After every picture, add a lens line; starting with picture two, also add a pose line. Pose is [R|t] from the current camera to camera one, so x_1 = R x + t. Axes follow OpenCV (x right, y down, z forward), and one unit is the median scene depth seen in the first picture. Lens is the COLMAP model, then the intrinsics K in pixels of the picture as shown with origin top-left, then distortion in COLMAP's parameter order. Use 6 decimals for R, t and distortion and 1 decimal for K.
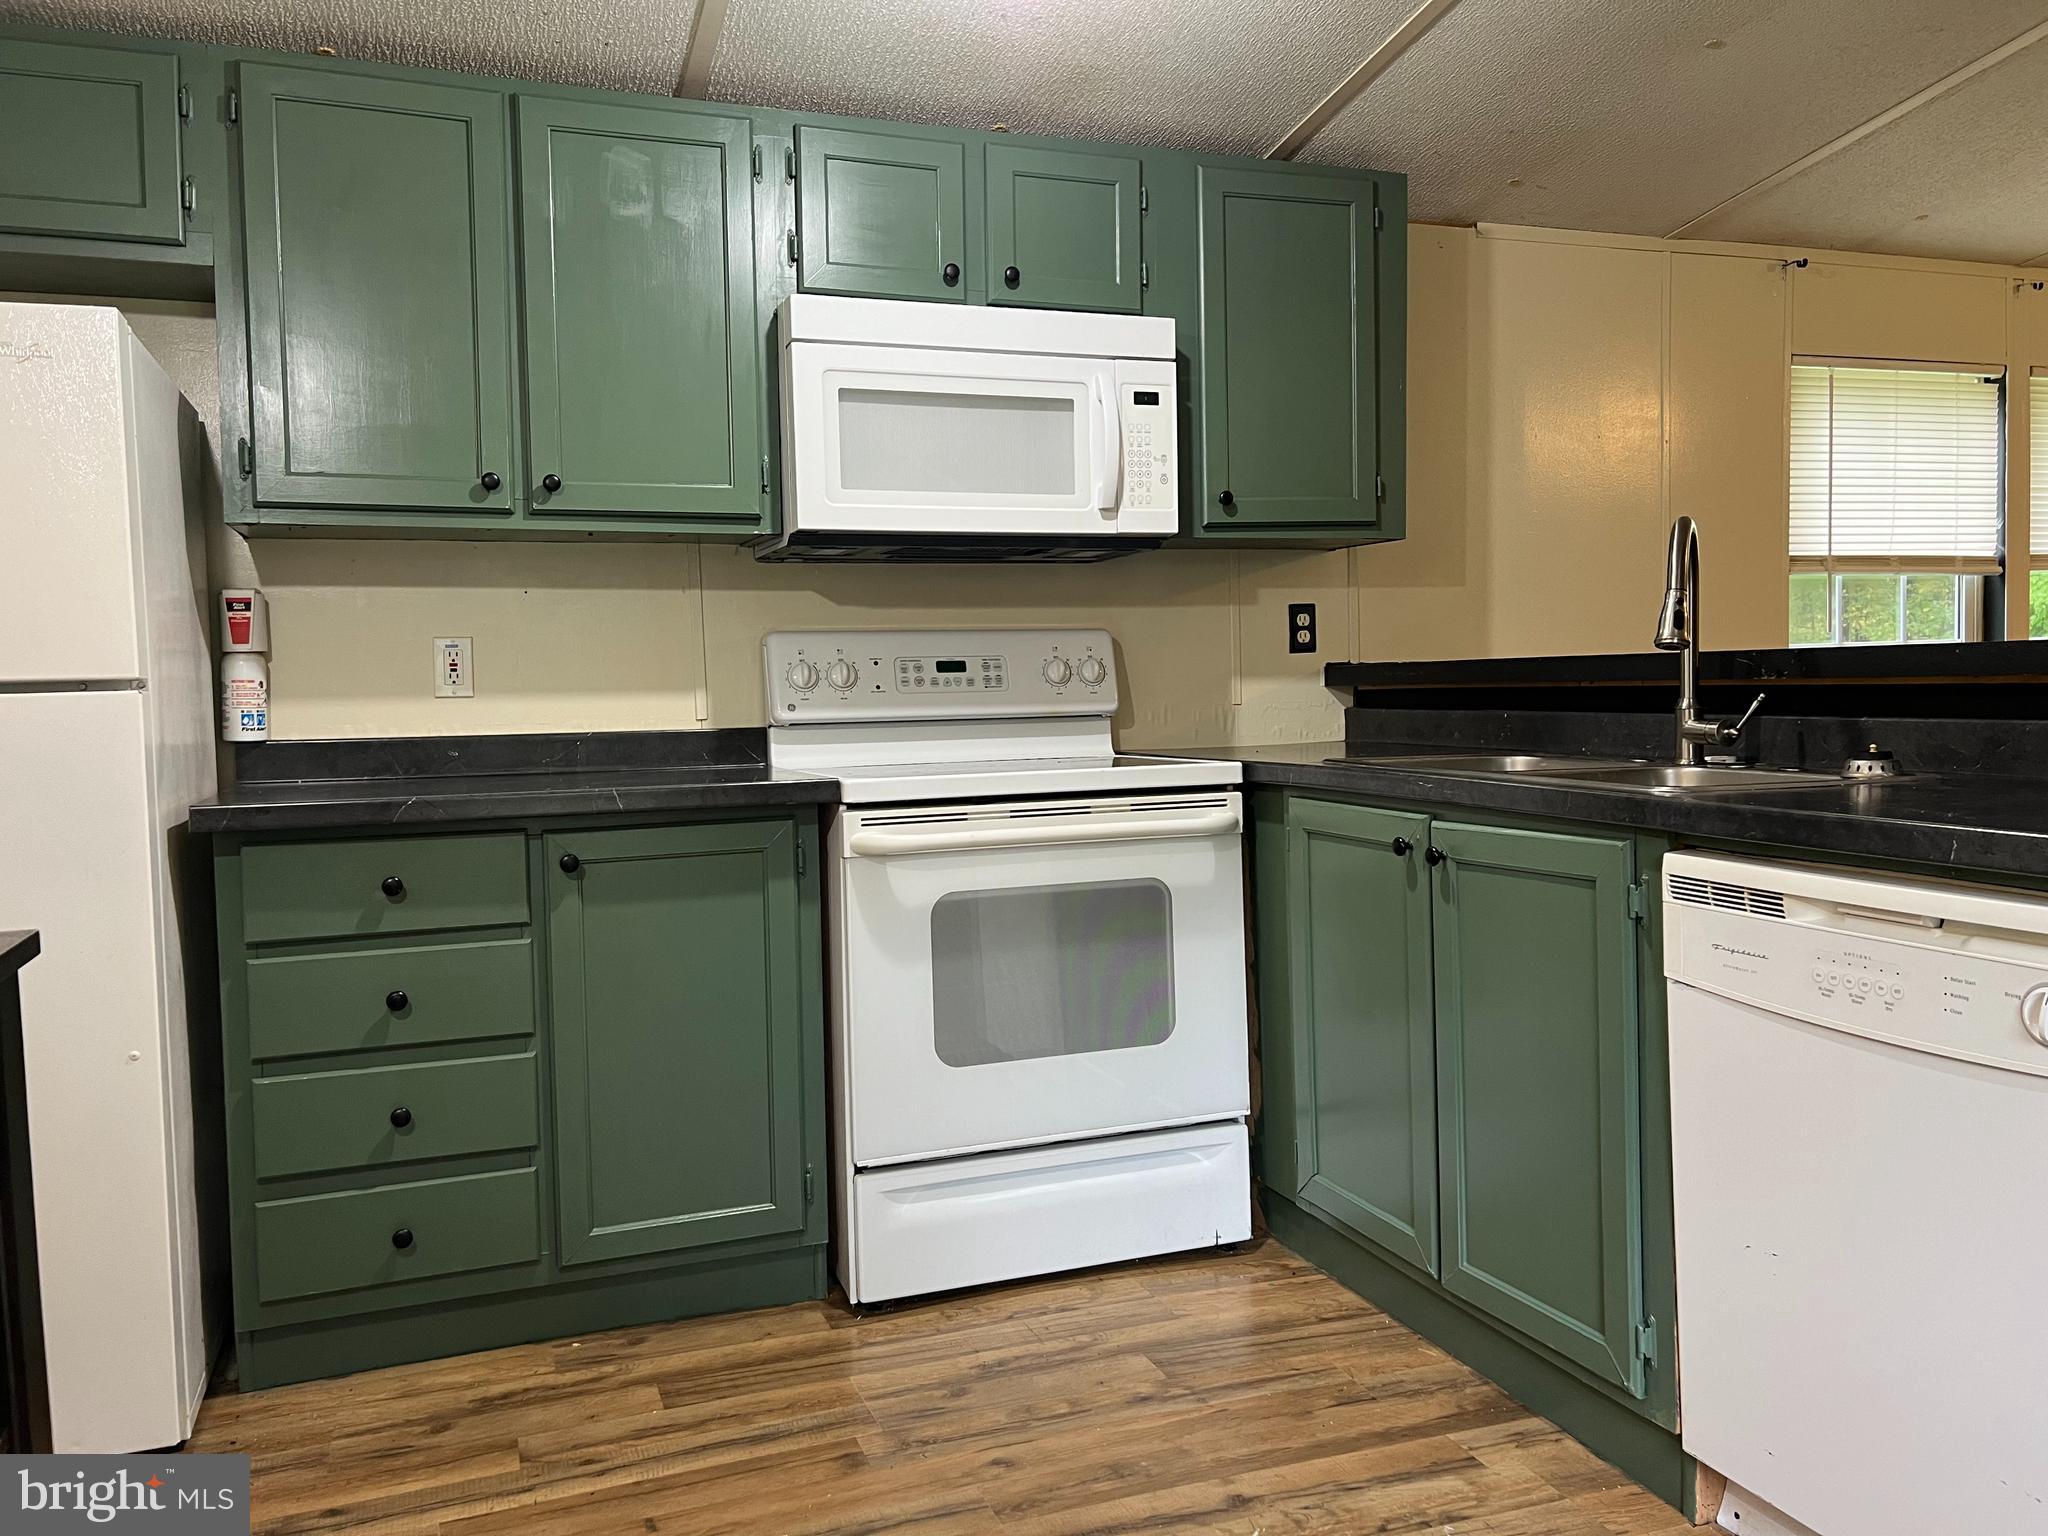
lens RADIAL K [[1536.8, 0, 993.2], [0, 1536.8, 741.5], [0, 0, 1]] dist [0.059748, -0.060231]
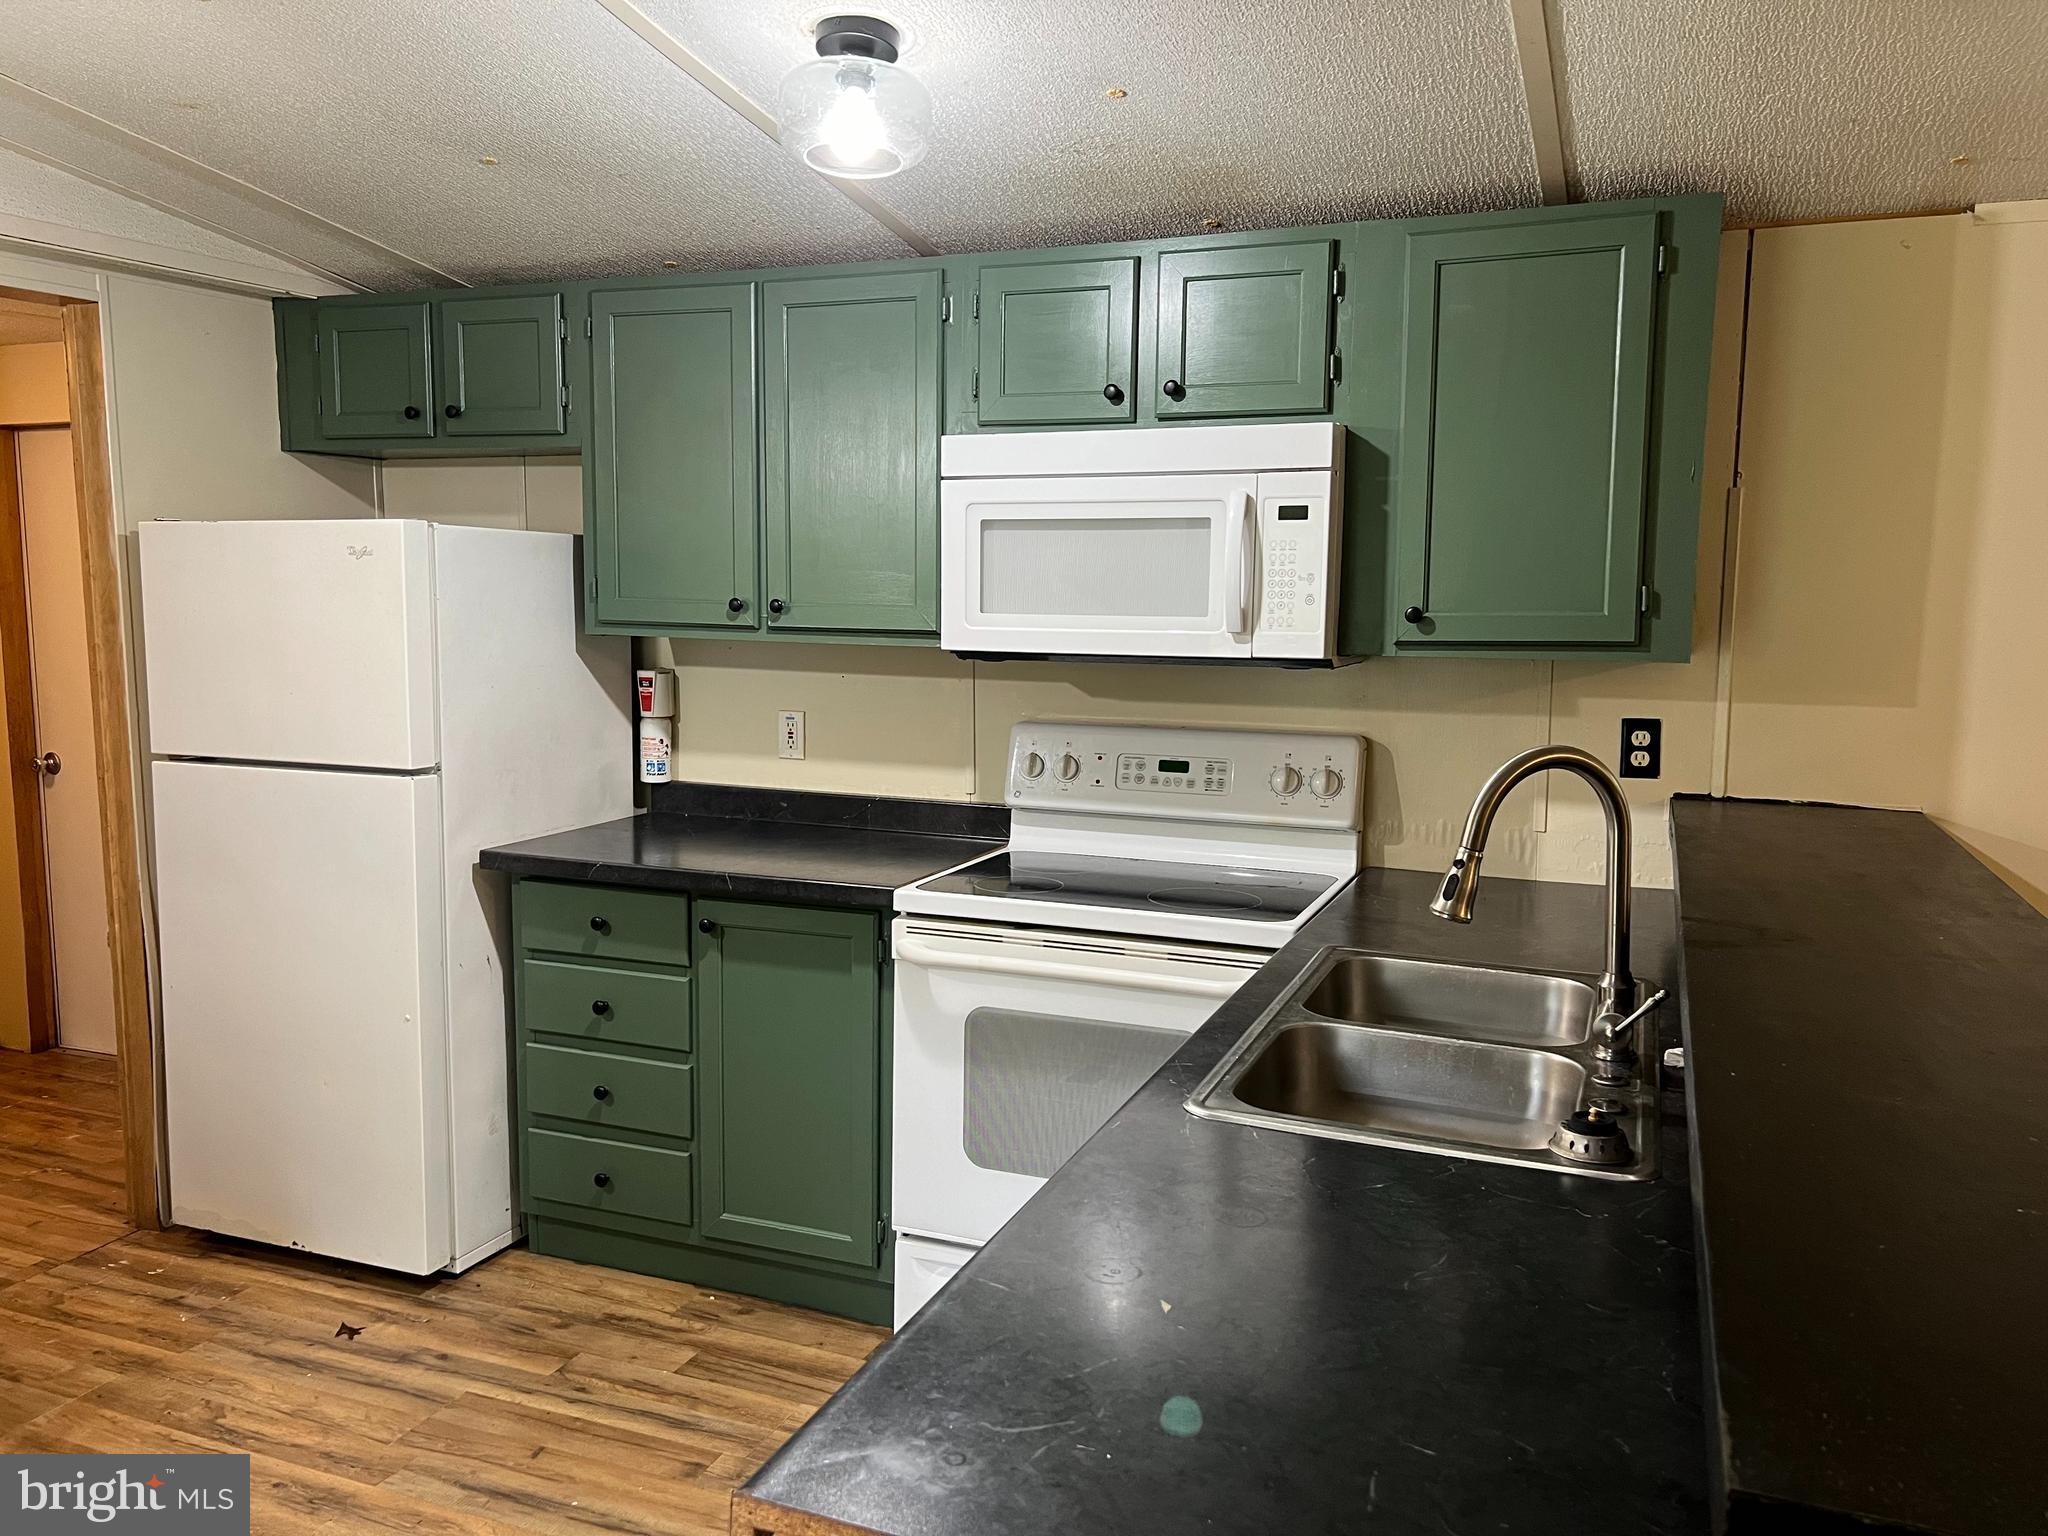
lens RADIAL K [[1536.8, 0, 984.0], [0, 1536.8, 739.3], [0, 0, 1]] dist [0.059748, -0.060231]
pose [[0.738373, 0.094203, -0.667781, 0.617367], [-0.049405, 0.995091, 0.085749, -0.164574], [0.672581, -0.030323, 0.739402, 0.198255]]
